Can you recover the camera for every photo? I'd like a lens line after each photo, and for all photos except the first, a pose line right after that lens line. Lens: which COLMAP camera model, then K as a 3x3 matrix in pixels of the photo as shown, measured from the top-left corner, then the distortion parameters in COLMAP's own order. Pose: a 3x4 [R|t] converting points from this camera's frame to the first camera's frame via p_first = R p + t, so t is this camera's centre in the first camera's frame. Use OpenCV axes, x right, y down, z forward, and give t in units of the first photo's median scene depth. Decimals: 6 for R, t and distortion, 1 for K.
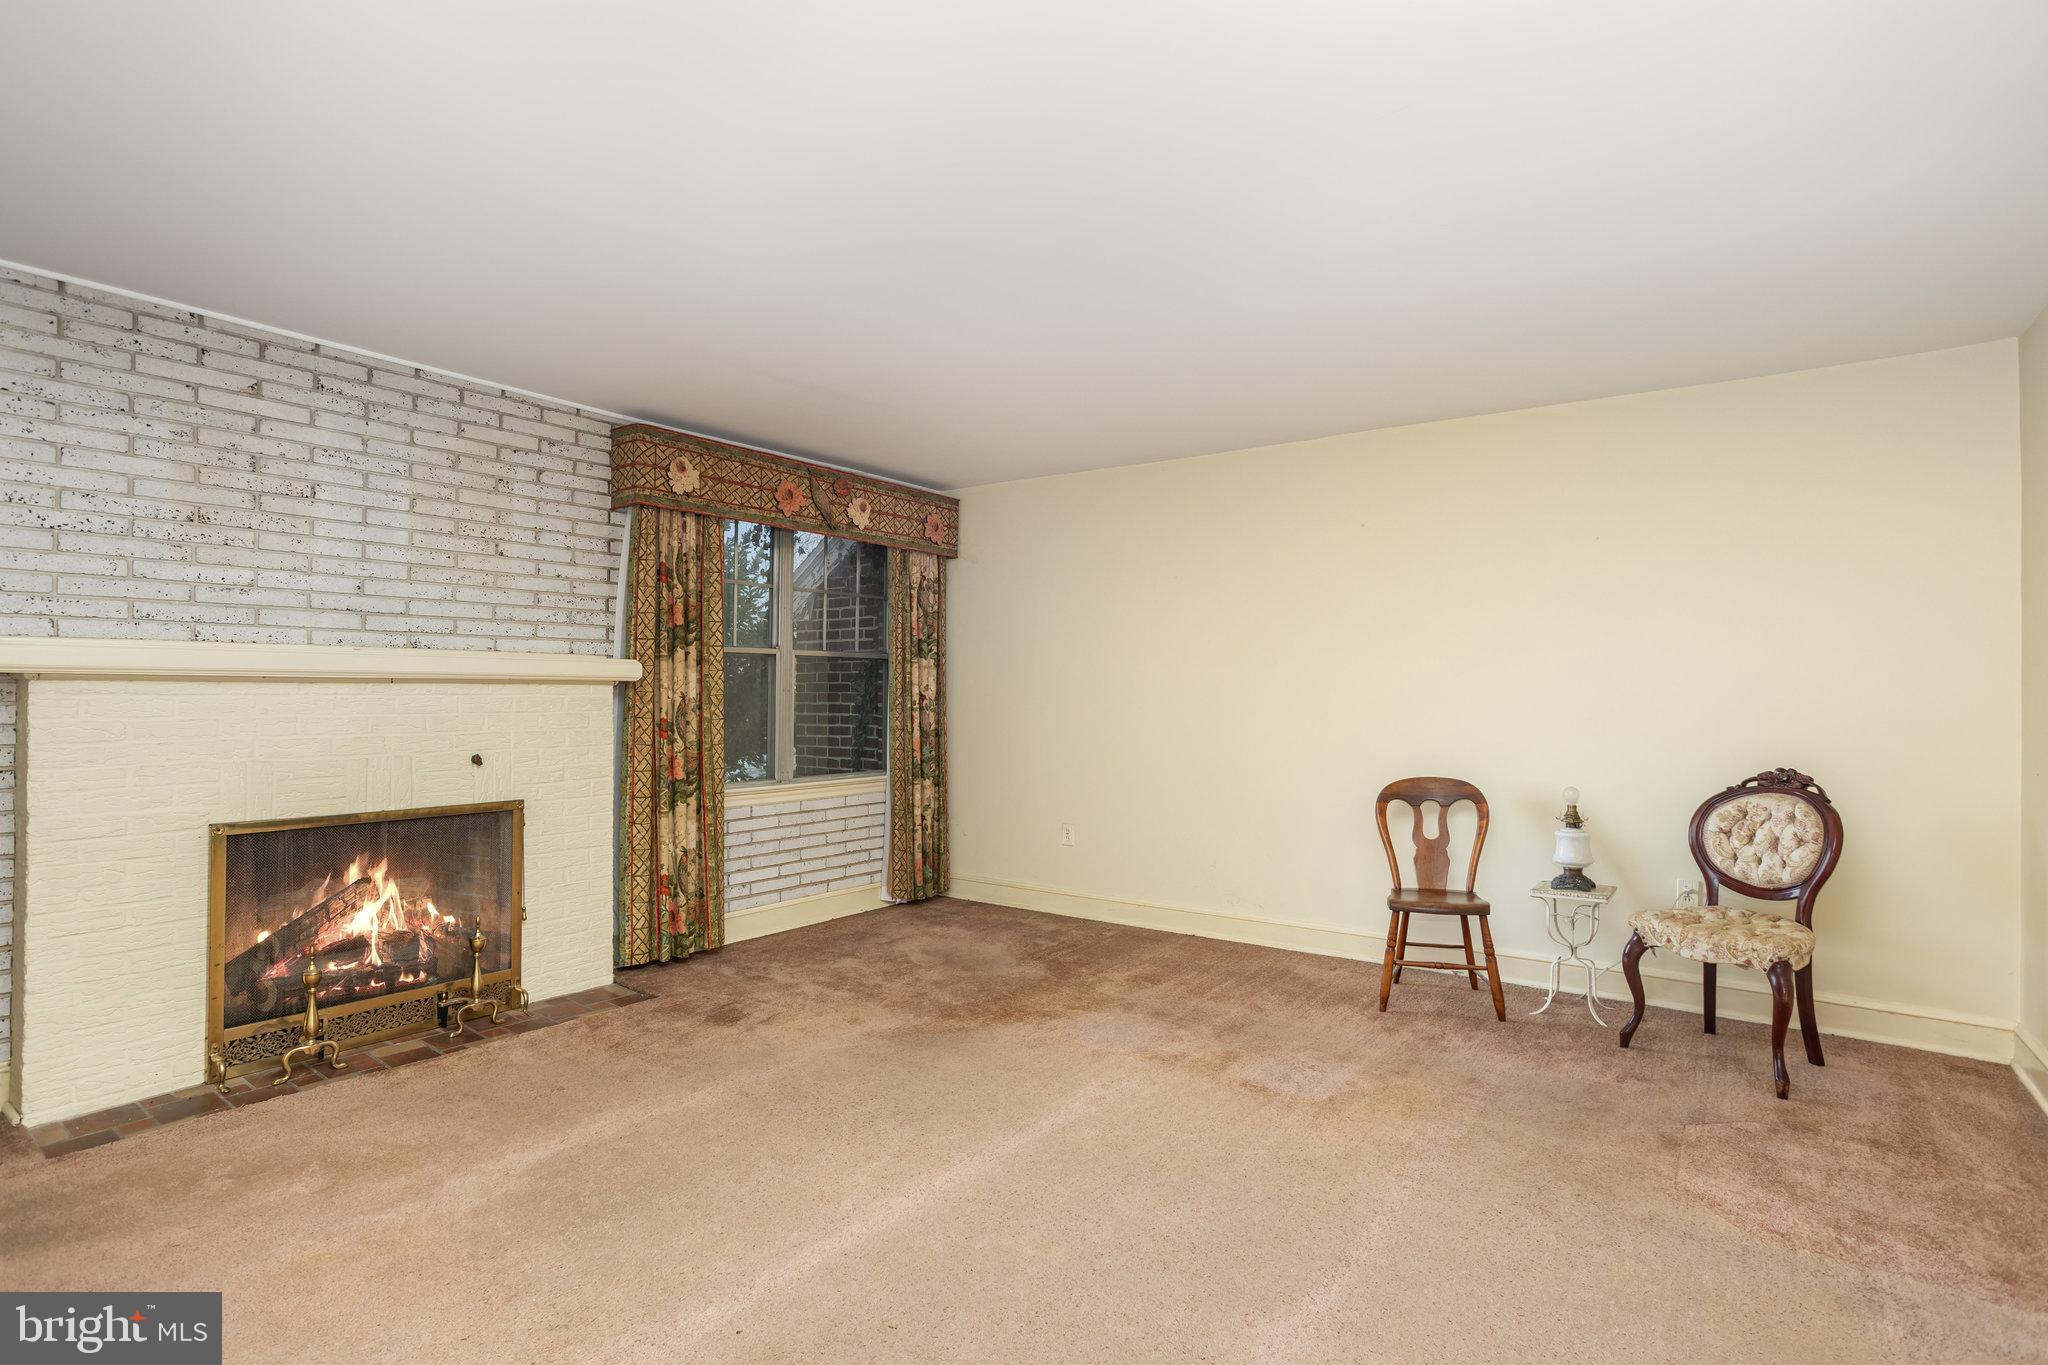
lens RADIAL K [[1011.7, 0, 1025.9], [0, 1011.7, 675.4], [0, 0, 1]] dist [-0.069063, 0.046501]
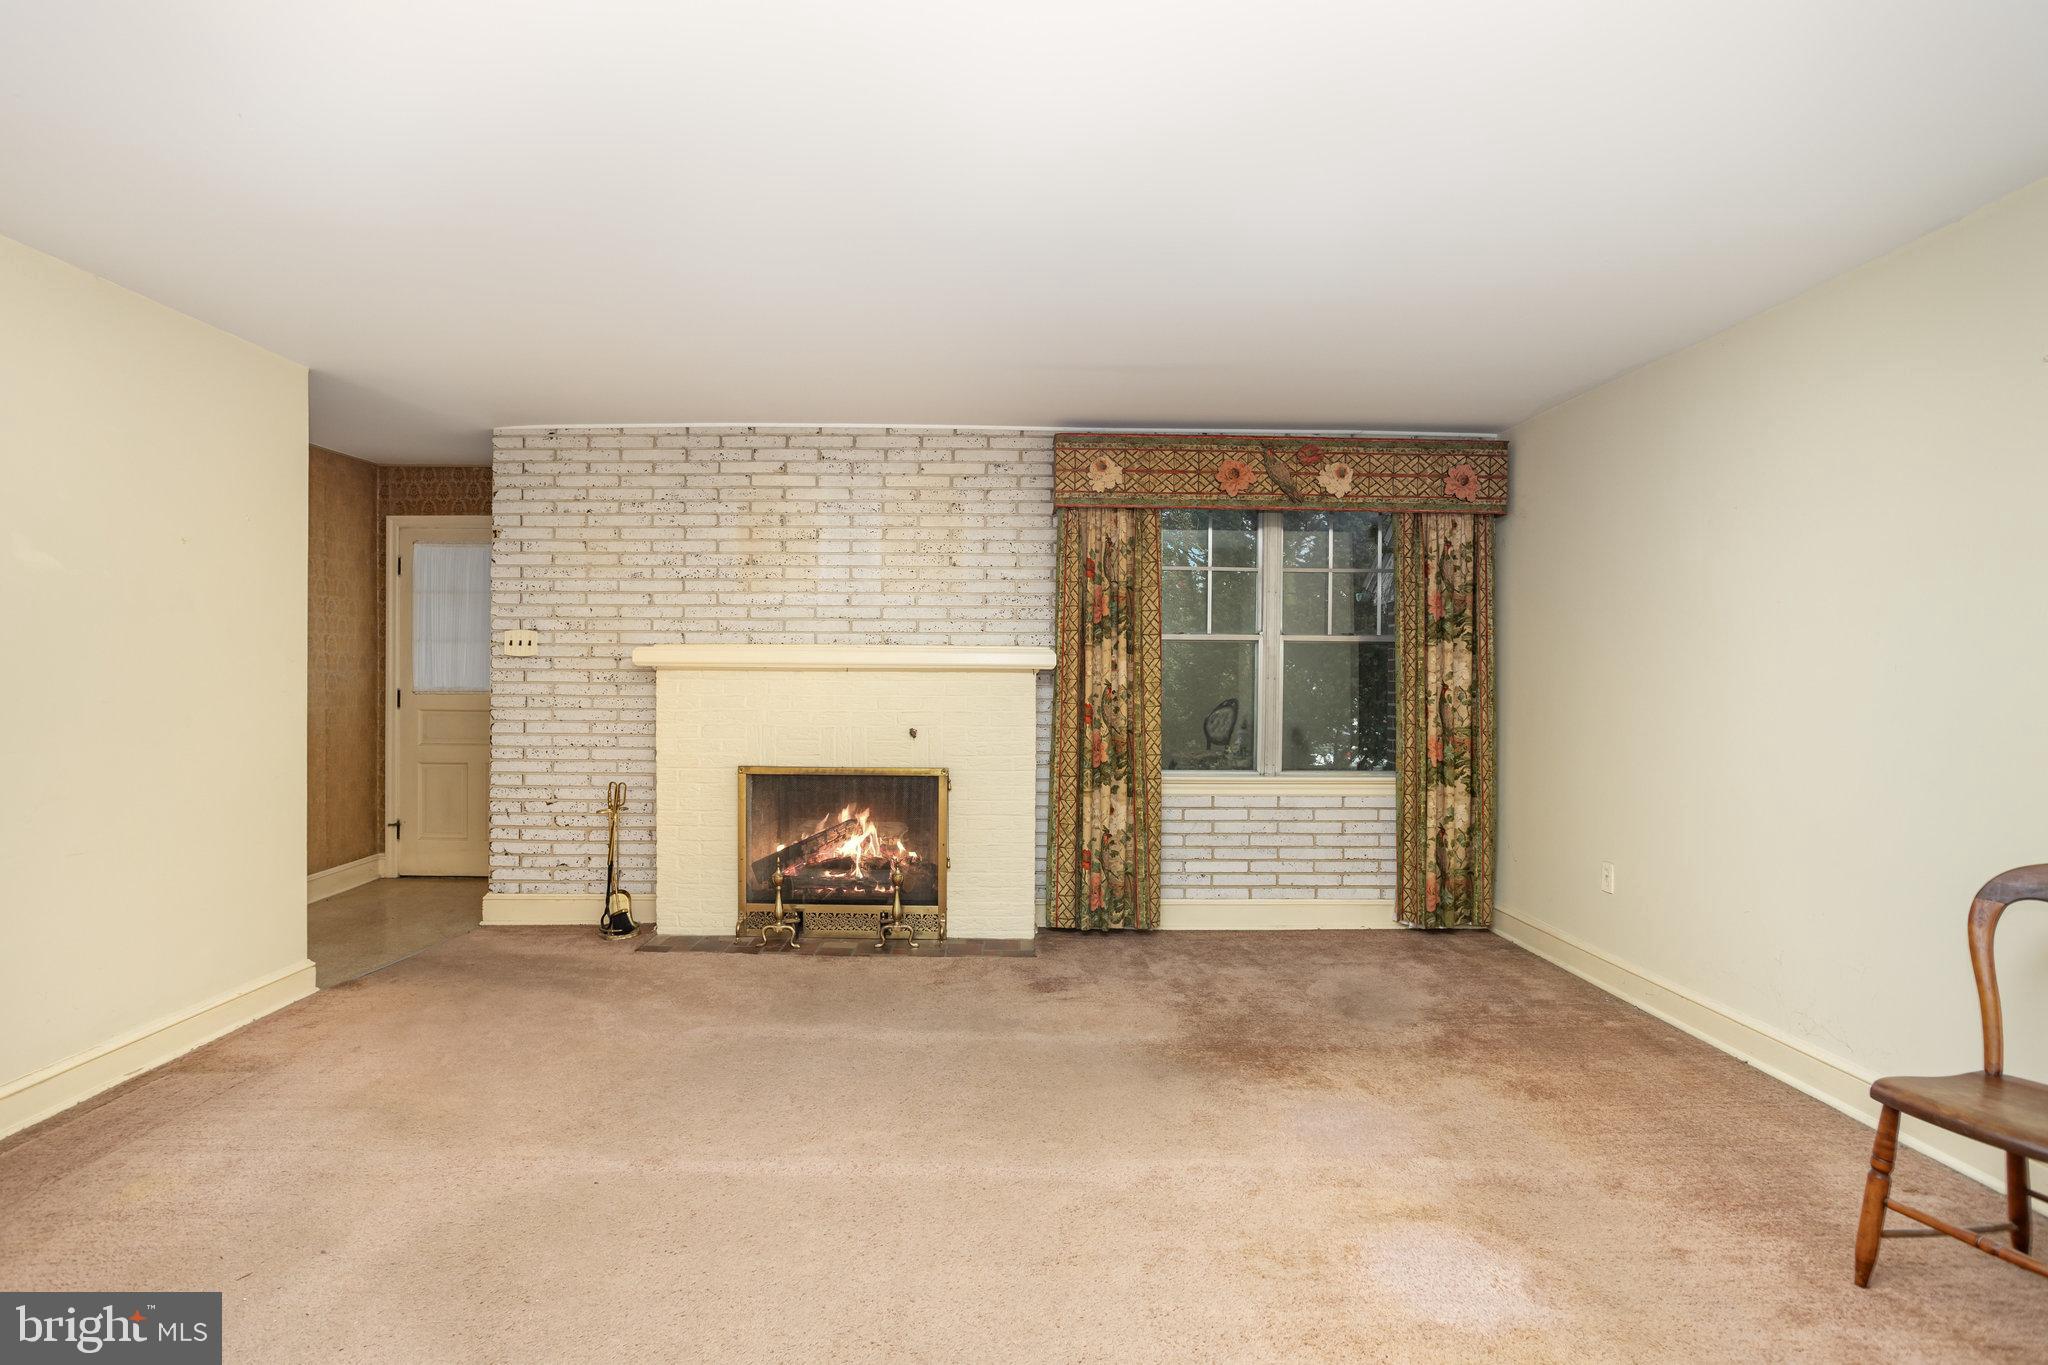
lens RADIAL K [[1011.7, 0, 1025.9], [0, 1011.7, 675.4], [0, 0, 1]] dist [-0.069063, 0.046501]
pose [[0.597831, 0.001137, -0.801622, 0.486163], [0.008338, 0.999936, 0.007637, 0.003686], [0.801579, -0.011250, 0.597783, 0.316317]]
